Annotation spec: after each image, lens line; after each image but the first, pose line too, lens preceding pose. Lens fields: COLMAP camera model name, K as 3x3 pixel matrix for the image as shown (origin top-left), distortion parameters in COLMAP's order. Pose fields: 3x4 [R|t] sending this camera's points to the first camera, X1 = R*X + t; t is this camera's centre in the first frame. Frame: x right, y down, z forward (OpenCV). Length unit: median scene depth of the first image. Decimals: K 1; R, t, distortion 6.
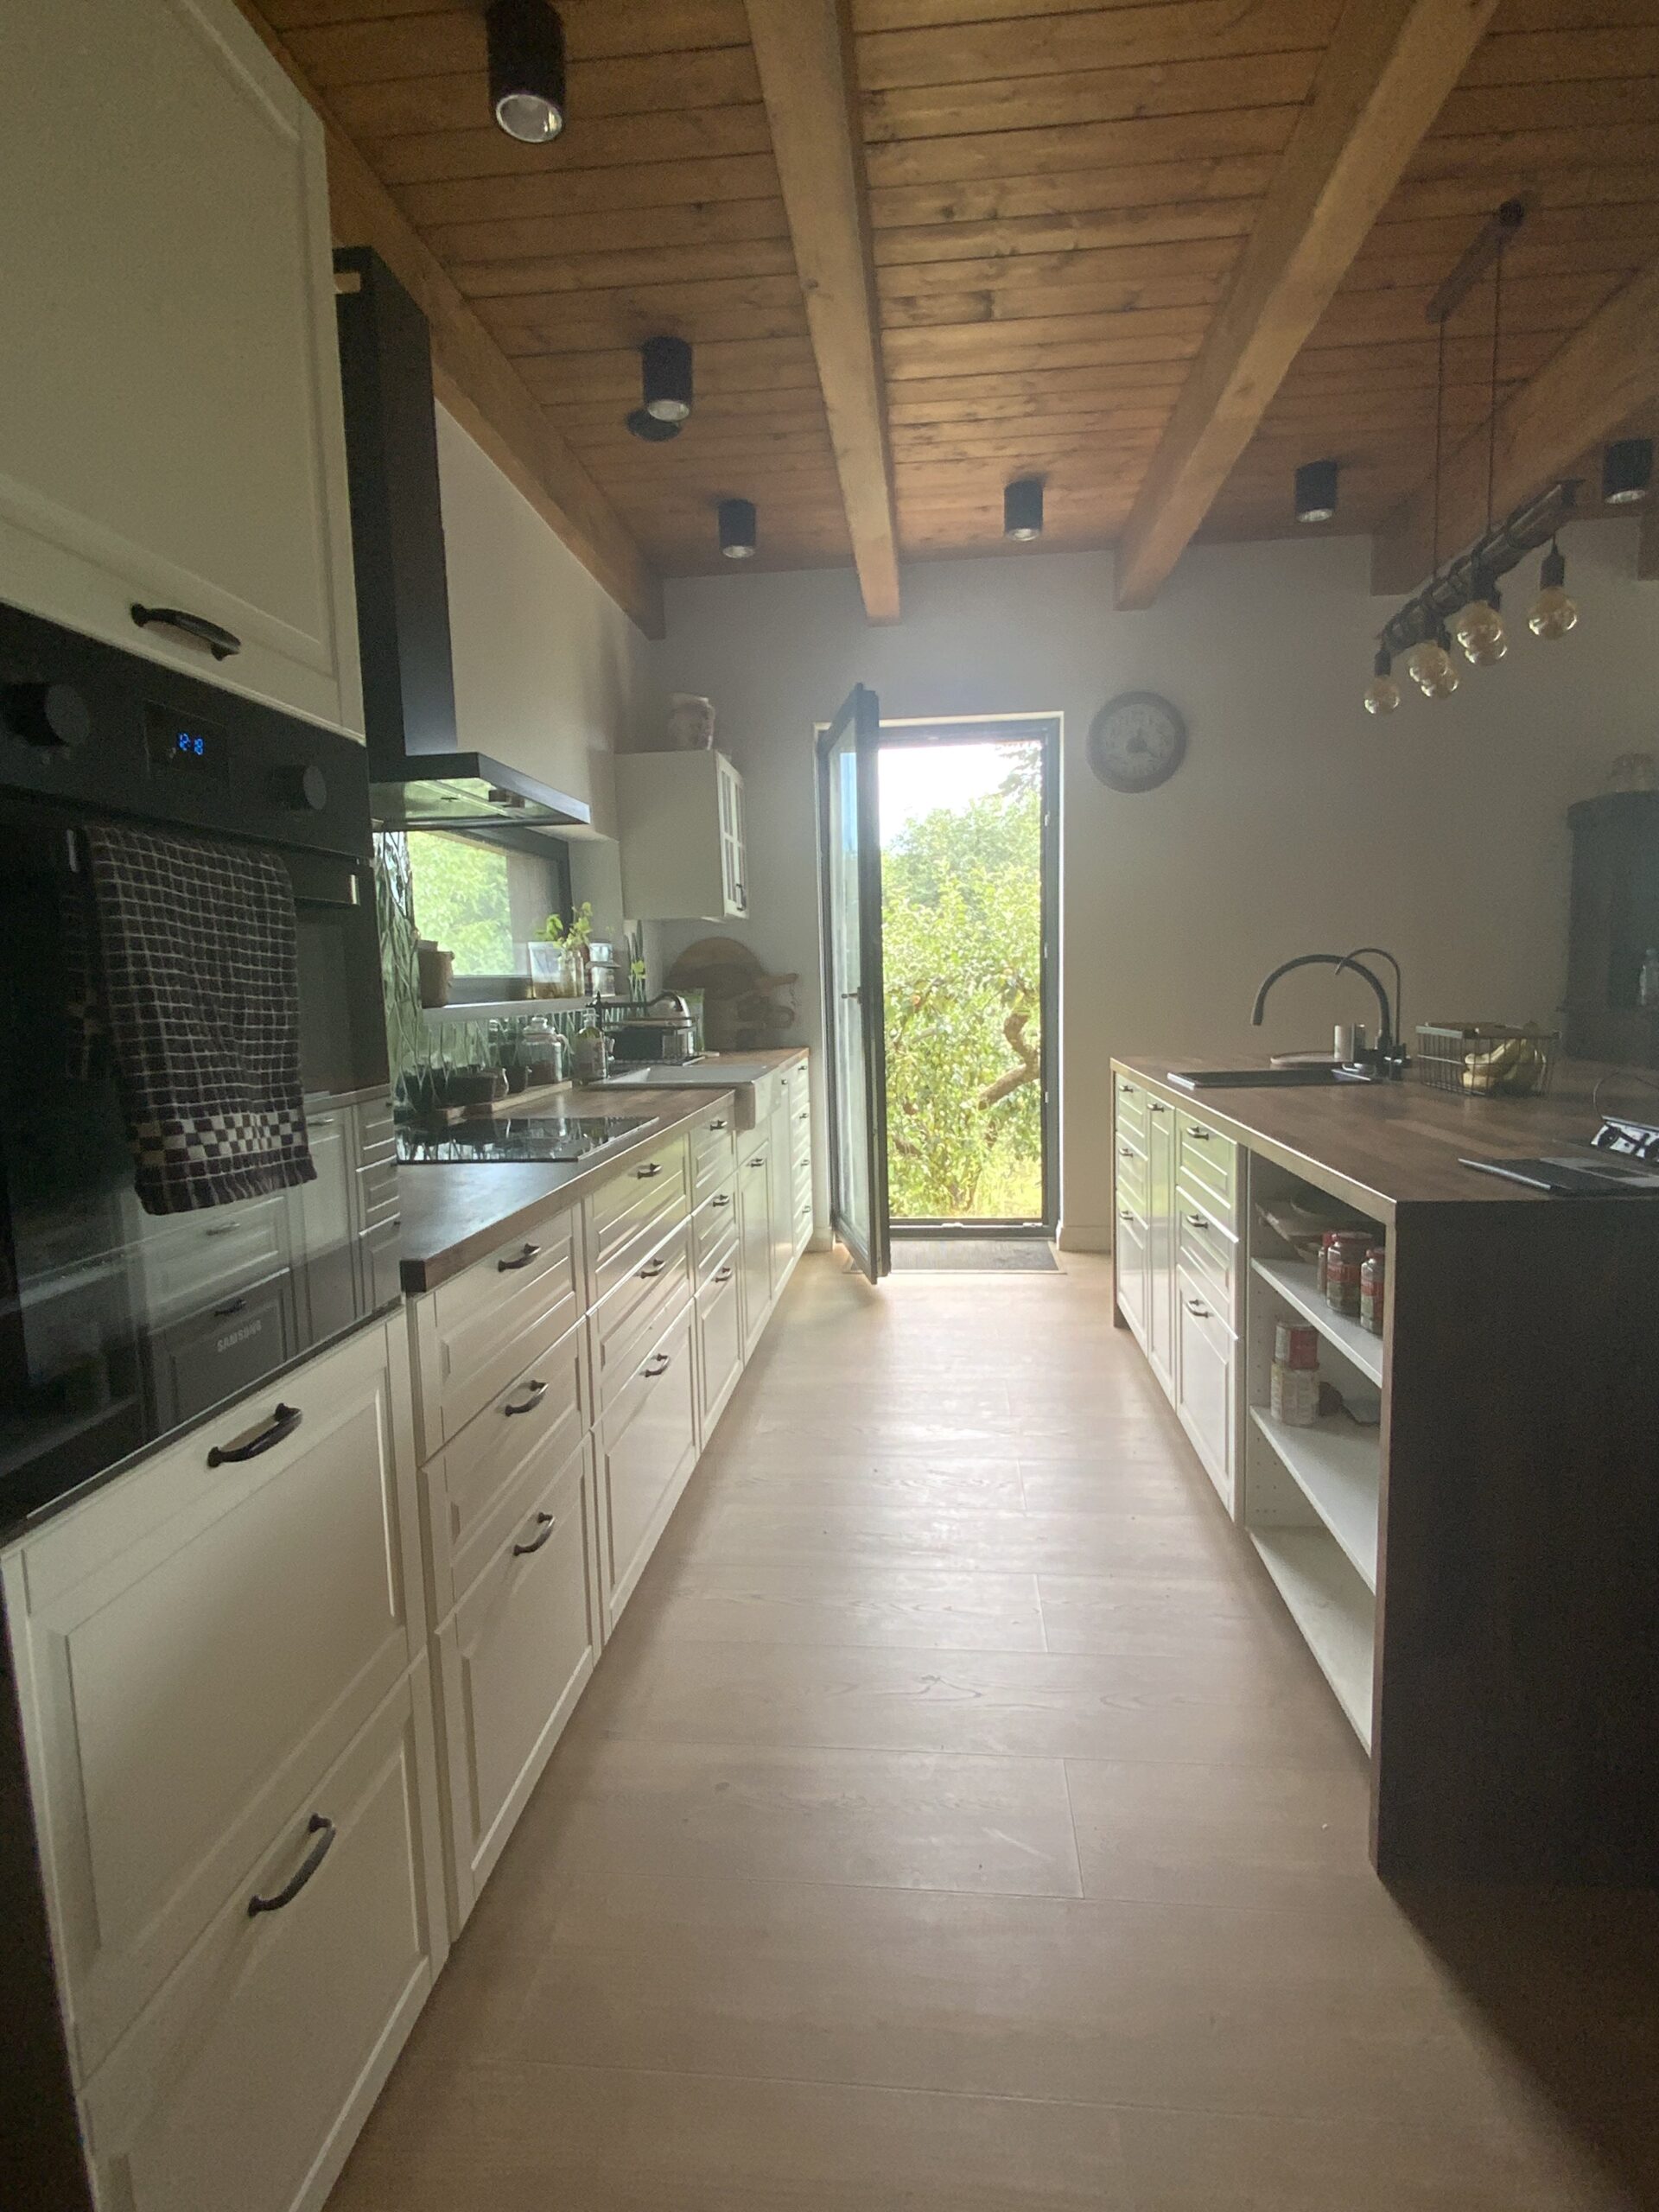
lens RADIAL K [[1156.8, 0, 831.0], [0, 1156.8, 1119.8], [0, 0, 1]] dist [0.026273, -0.020152]
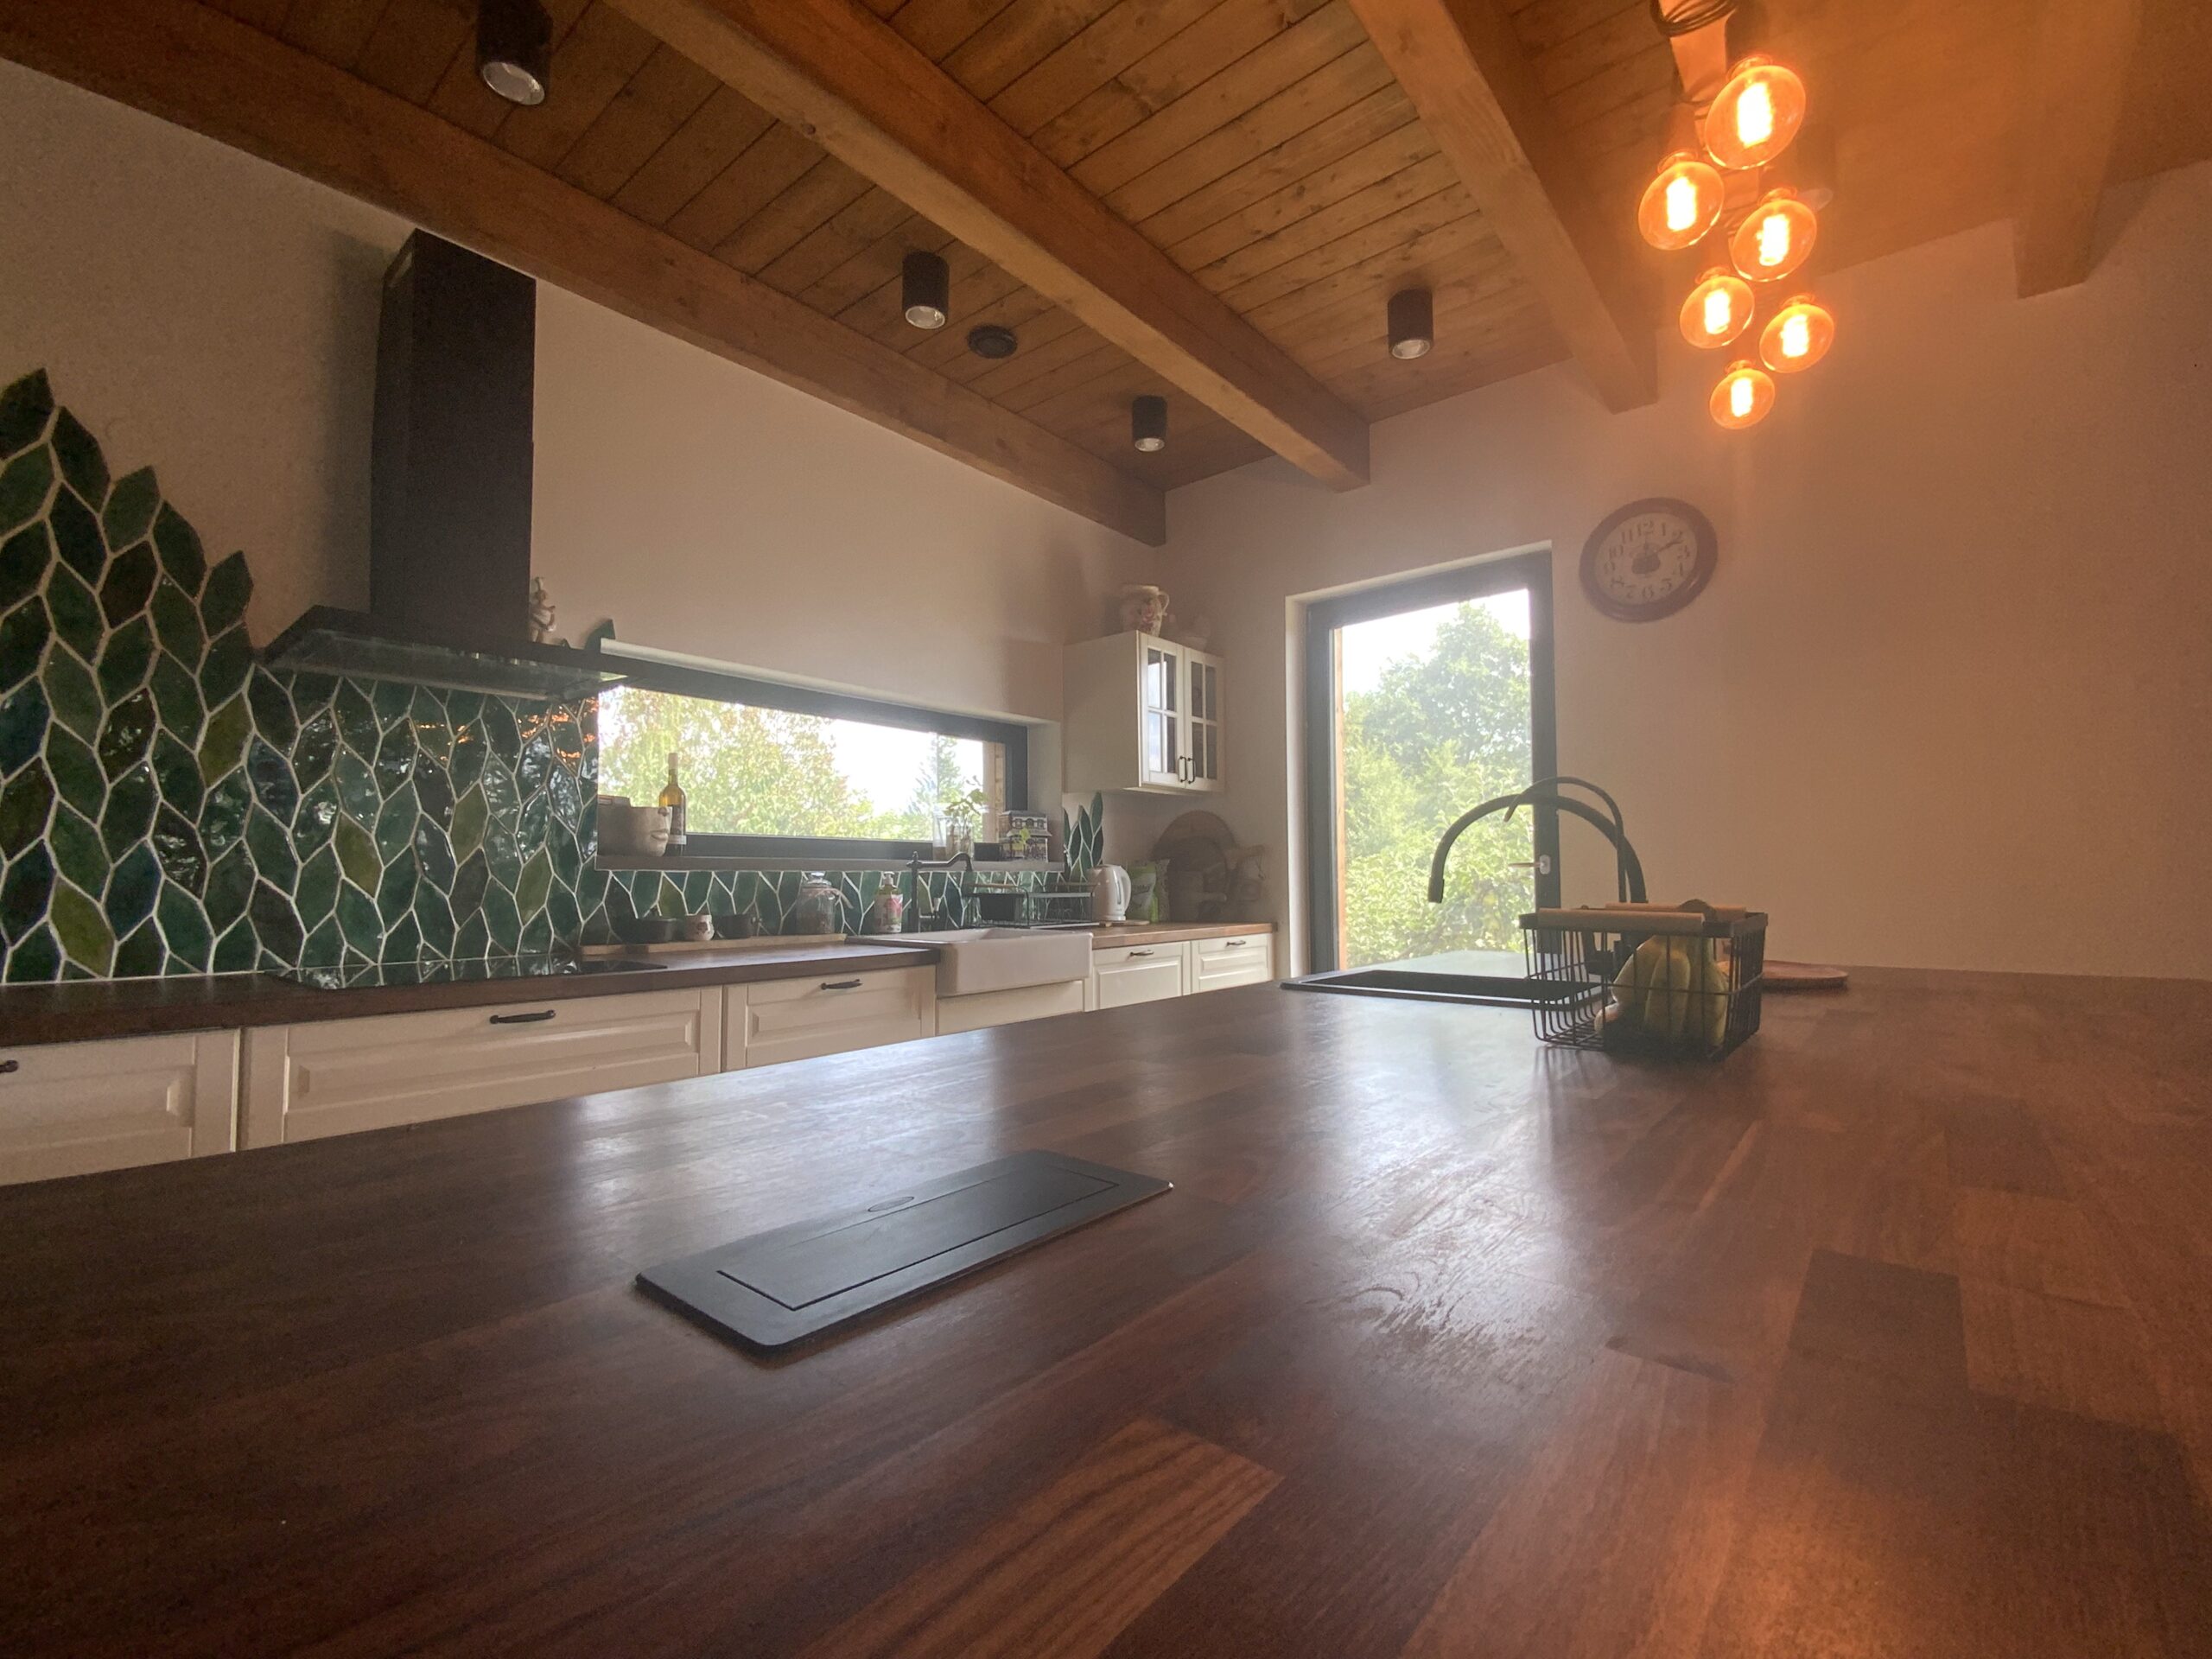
lens RADIAL K [[931.4, 0, 1116.0], [0, 931.4, 857.4], [0, 0, 1]] dist [0.001961, -0.014679]
pose [[0.826421, 0.009216, -0.562977, 0.386918], [-0.086384, 0.990104, -0.110599, -0.024395], [0.556386, 0.140034, 0.819039, 0.360462]]
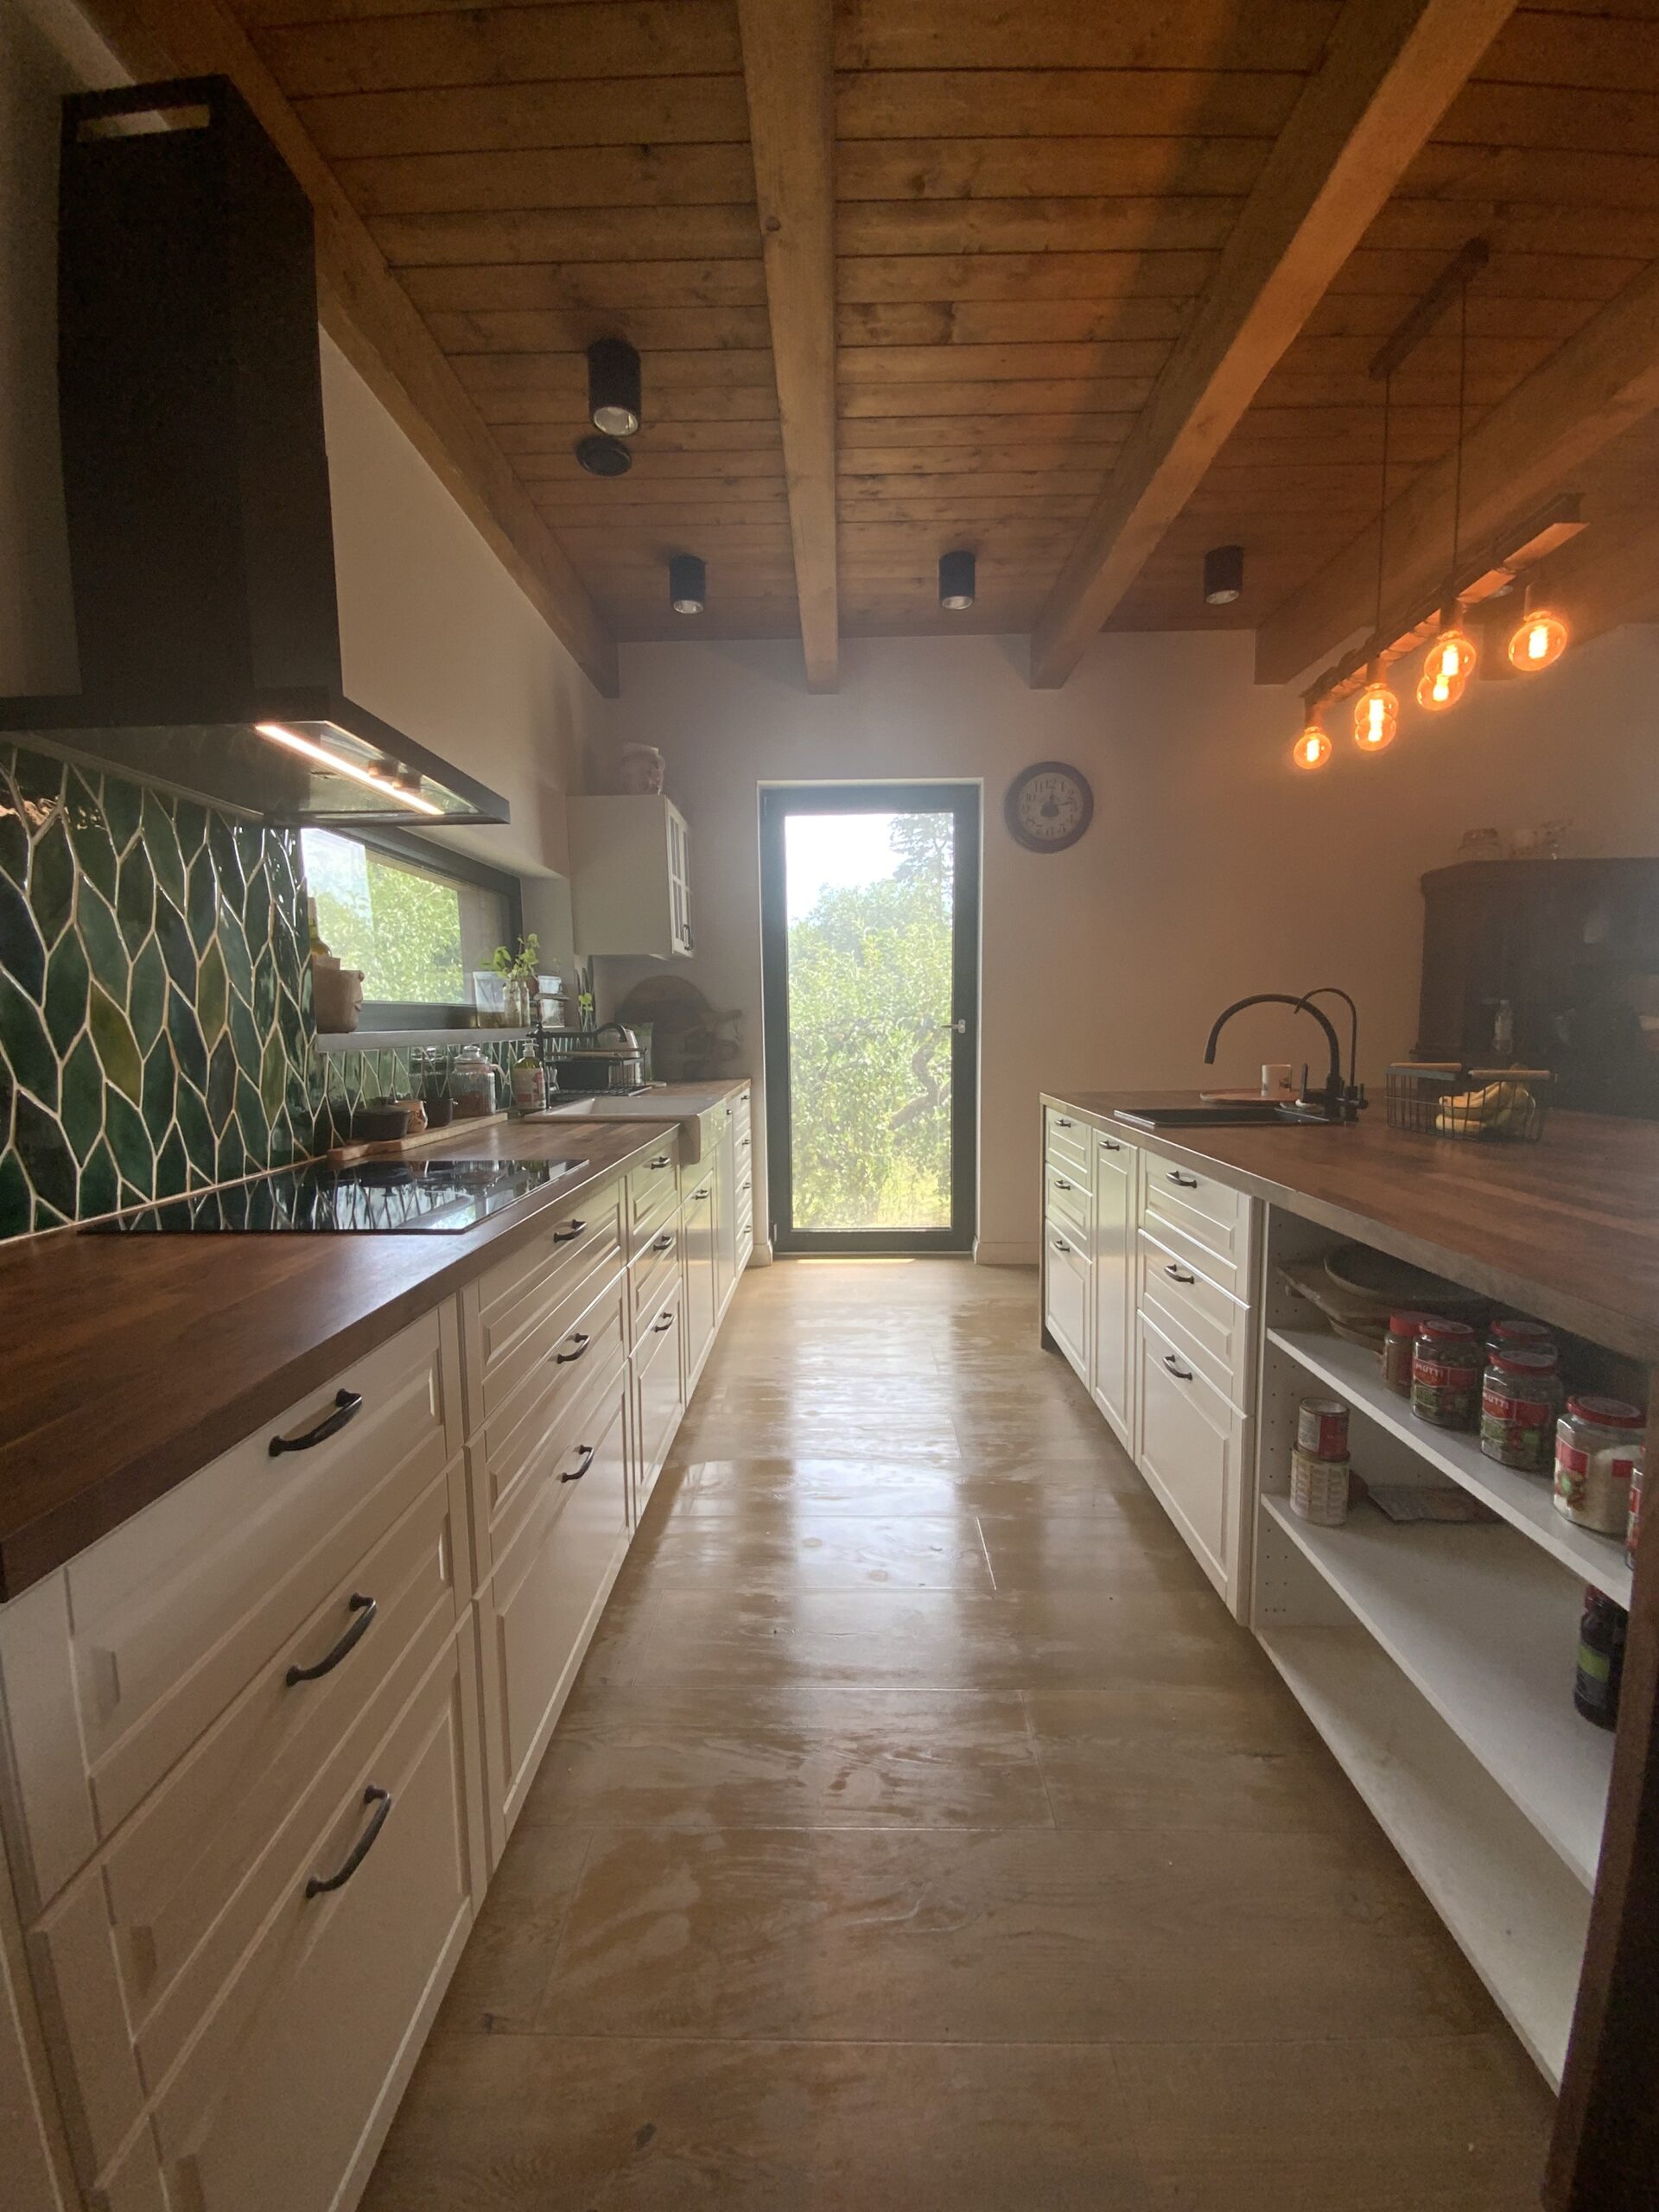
lens RADIAL K [[900.8, 0, 835.2], [0, 900.8, 1117.8], [0, 0, 1]] dist [-0.001259, 0.000295]
pose [[0.996472, 0.006836, 0.083650, -0.012734], [-0.005513, 0.999856, -0.016033, -0.015777], [-0.083748, 0.015515, 0.996366, 0.194052]]
